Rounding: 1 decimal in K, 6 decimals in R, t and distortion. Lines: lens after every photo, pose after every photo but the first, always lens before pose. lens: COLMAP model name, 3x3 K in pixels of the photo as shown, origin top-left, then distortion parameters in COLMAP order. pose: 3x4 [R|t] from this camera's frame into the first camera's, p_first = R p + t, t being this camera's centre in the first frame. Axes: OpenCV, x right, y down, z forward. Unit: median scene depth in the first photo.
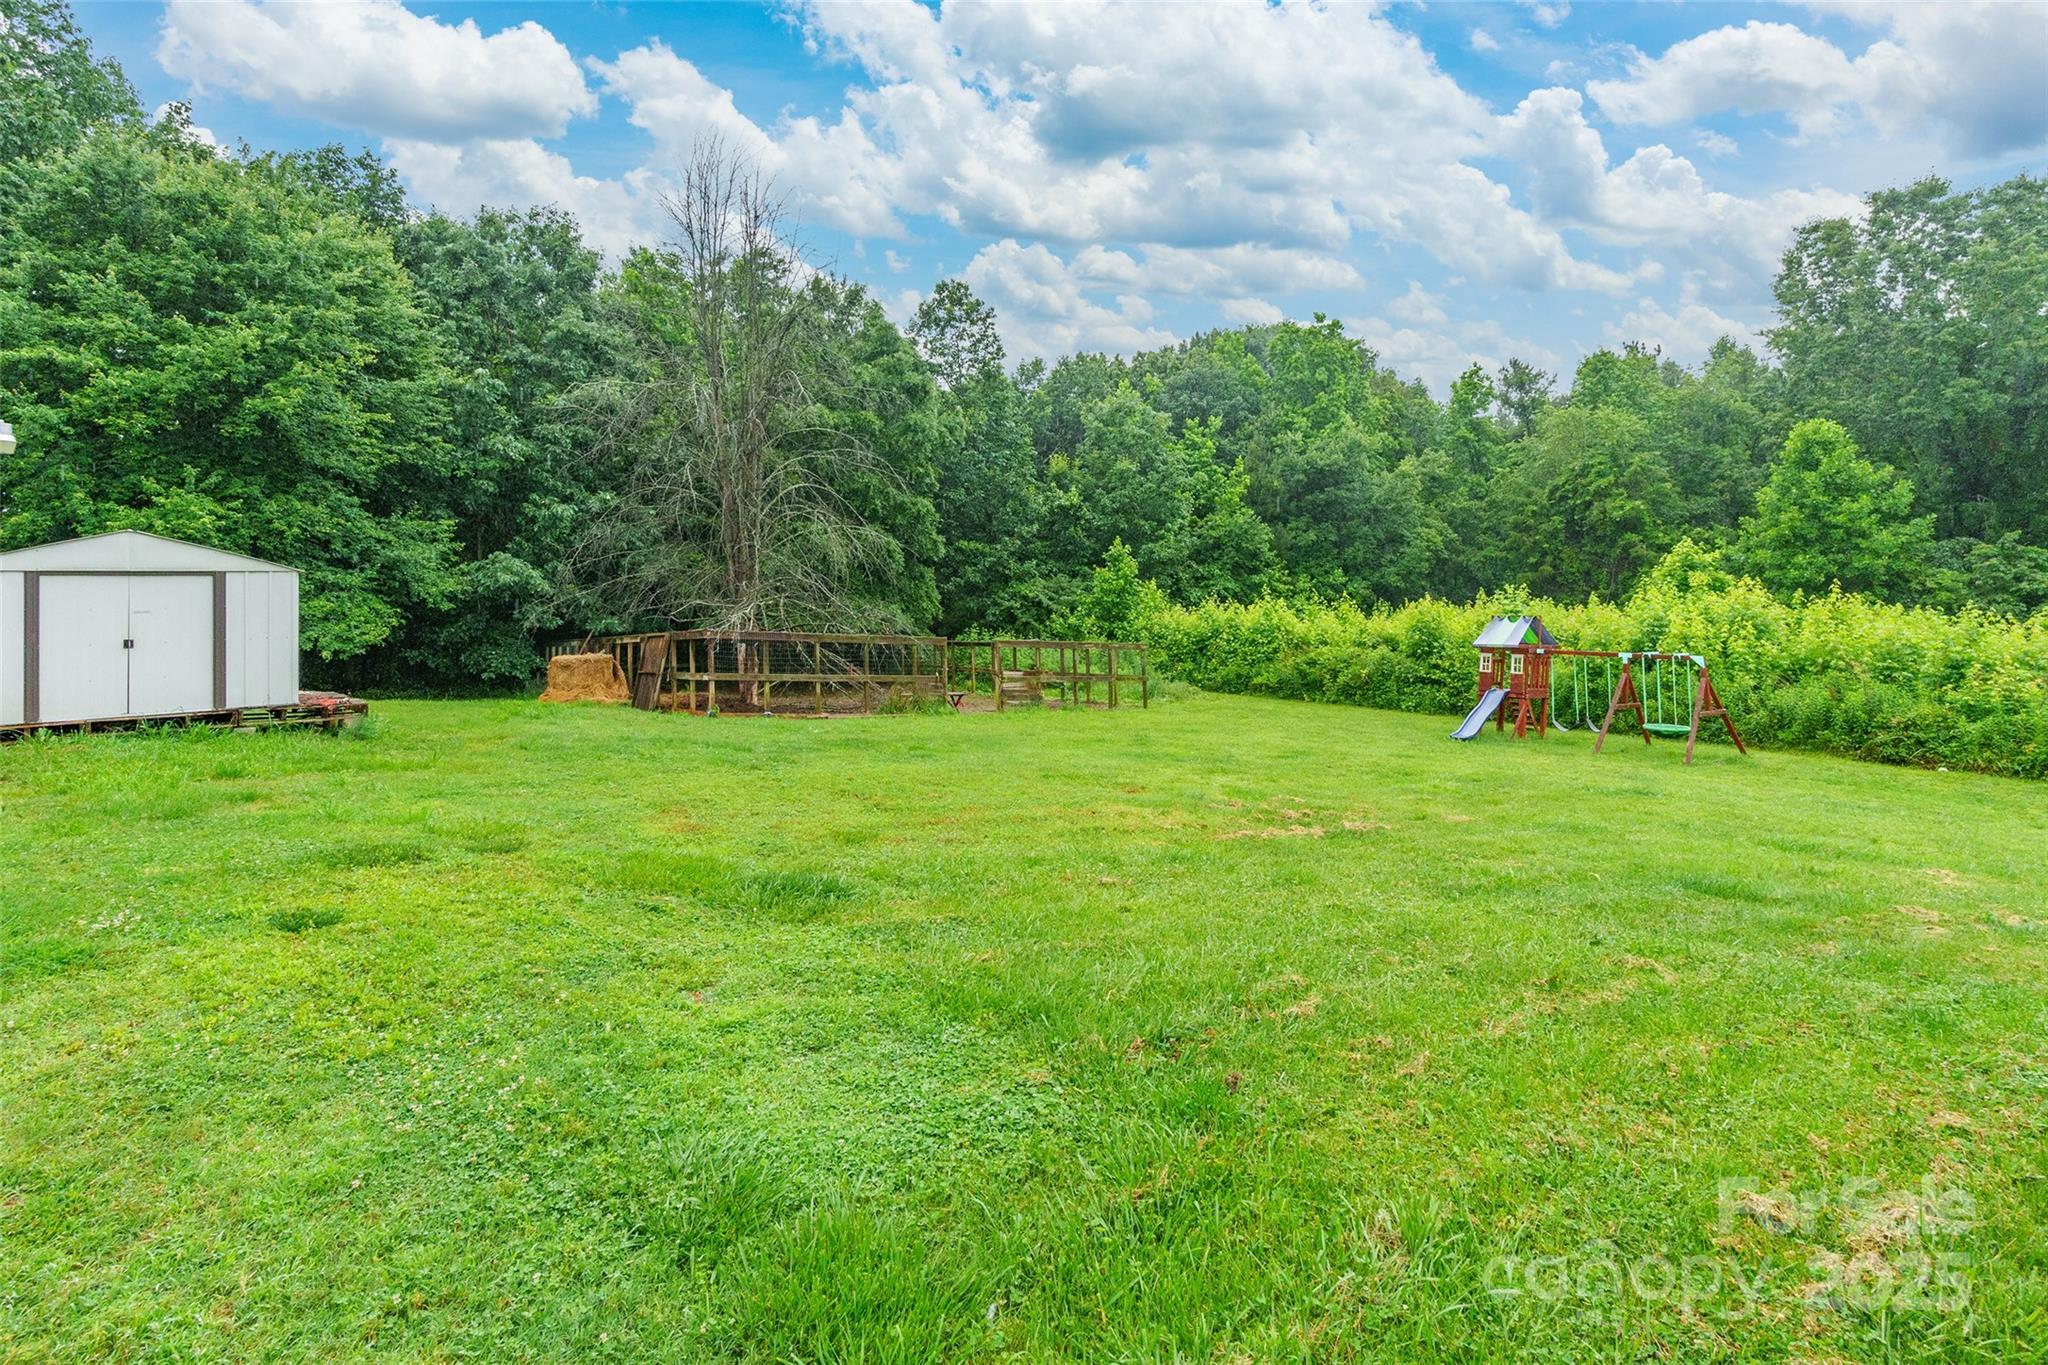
lens RADIAL K [[959.5, 0, 1048.2], [0, 959.5, 565.9], [0, 0, 1]] dist [-0.004510, -0.000773]
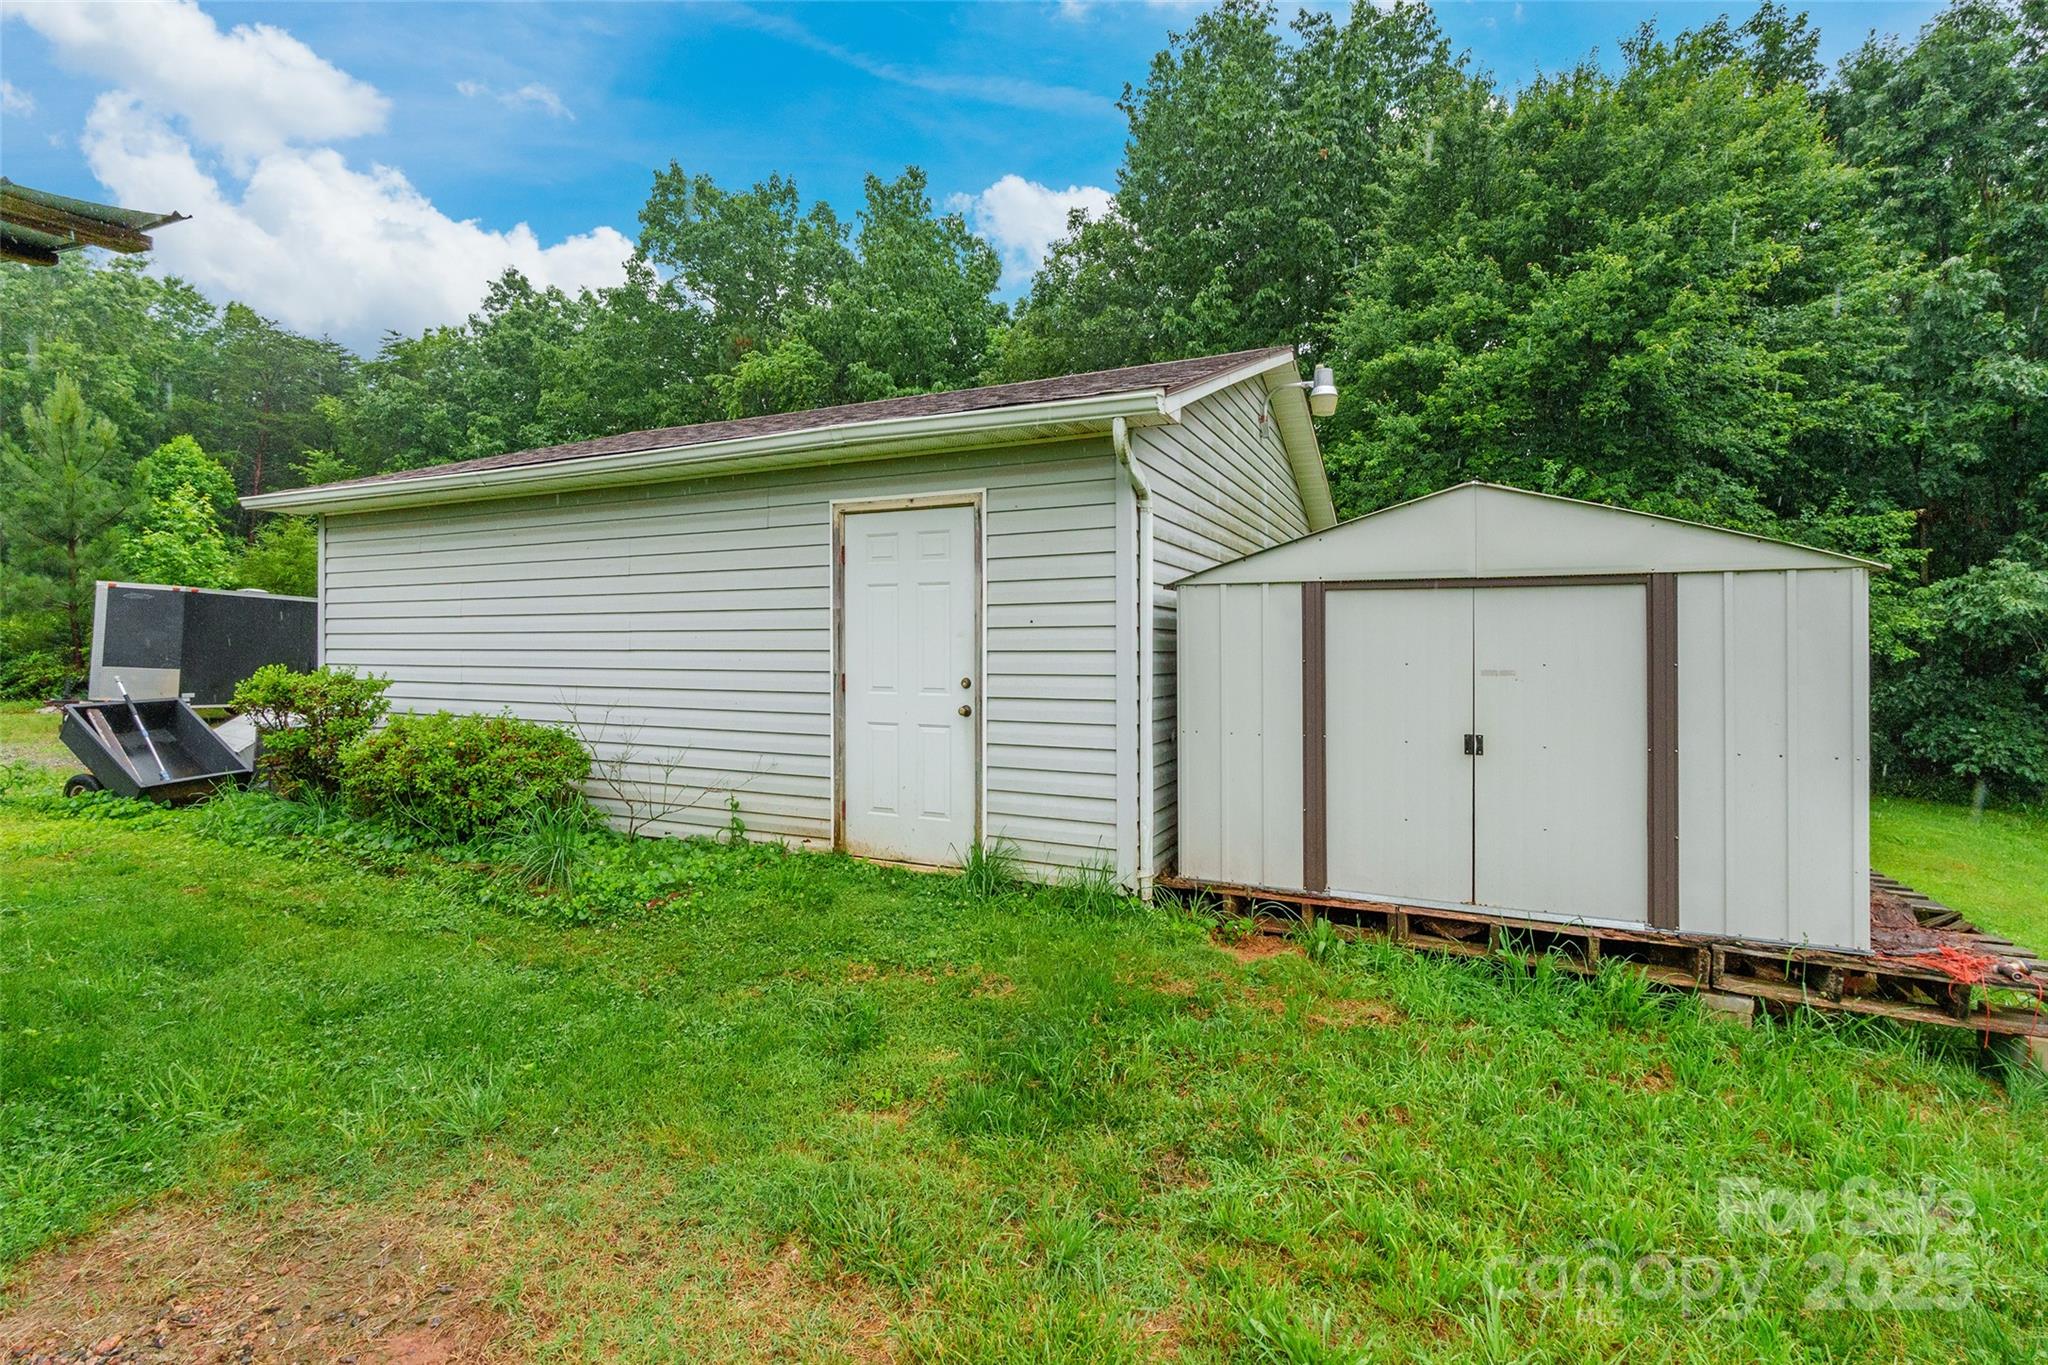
lens RADIAL K [[945.9, 0, 1024.7], [0, 945.9, 635.5], [0, 0, 1]] dist [-0.010428, 0.001343]
pose [[0.340573, 0.012614, -0.940133, -0.227747], [0.019870, 0.999590, 0.020611, 0.006801], [0.940008, -0.025700, 0.340183, 0.239851]]
